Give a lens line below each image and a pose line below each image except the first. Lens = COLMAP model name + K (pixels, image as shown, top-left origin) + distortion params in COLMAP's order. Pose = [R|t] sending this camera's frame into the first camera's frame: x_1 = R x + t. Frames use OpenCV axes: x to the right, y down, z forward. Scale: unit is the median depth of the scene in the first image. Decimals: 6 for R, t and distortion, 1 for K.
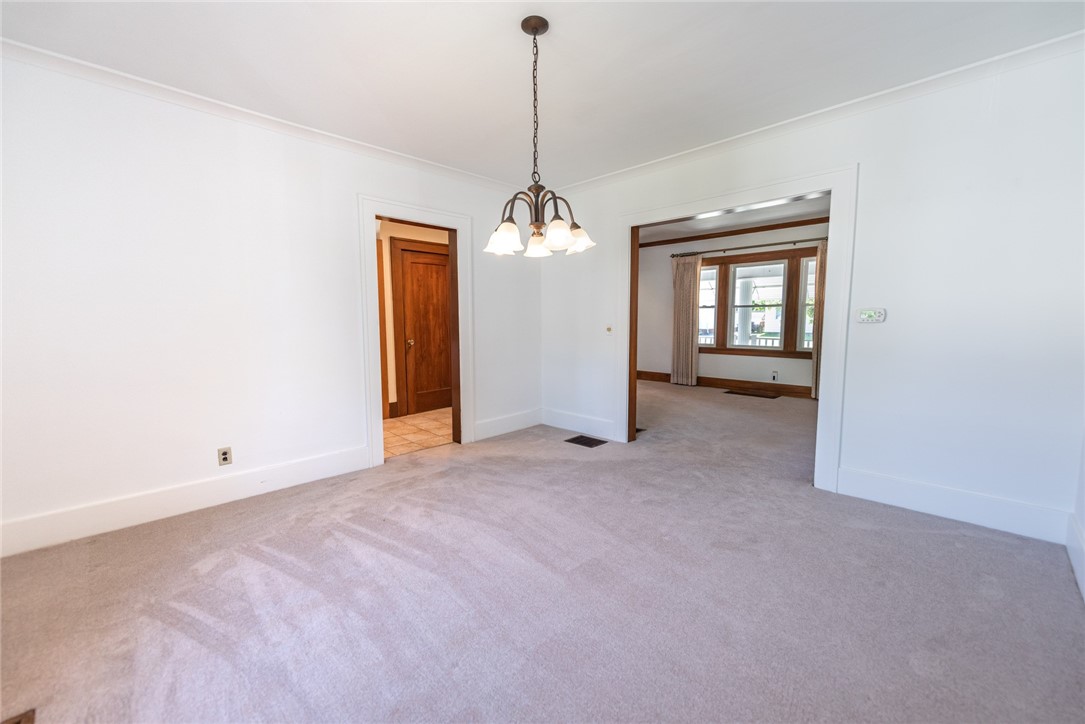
lens RADIAL K [[421.4, 0, 542.5], [0, 421.4, 362.0], [0, 0, 1]] dist [0.001631, 0.000095]
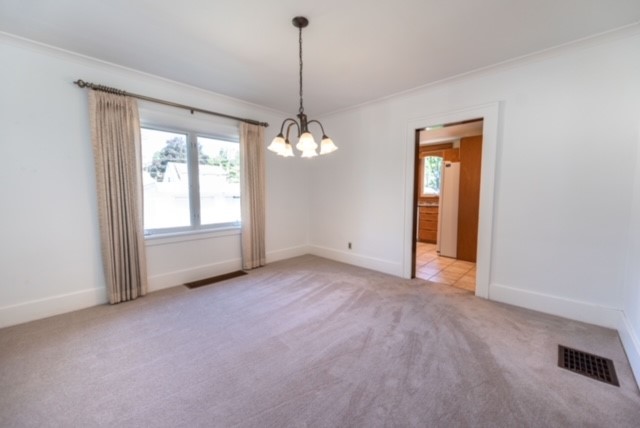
lens RADIAL K [[248.6, 0, 320.0], [0, 248.6, 214.0], [0, 0, 1]] dist [0.001631, 0.000095]
pose [[0.031969, 0.092354, -0.995213, 0.571606], [-0.100941, 0.990929, 0.088714, -0.065282], [0.994379, 0.097622, 0.041001, 0.596409]]
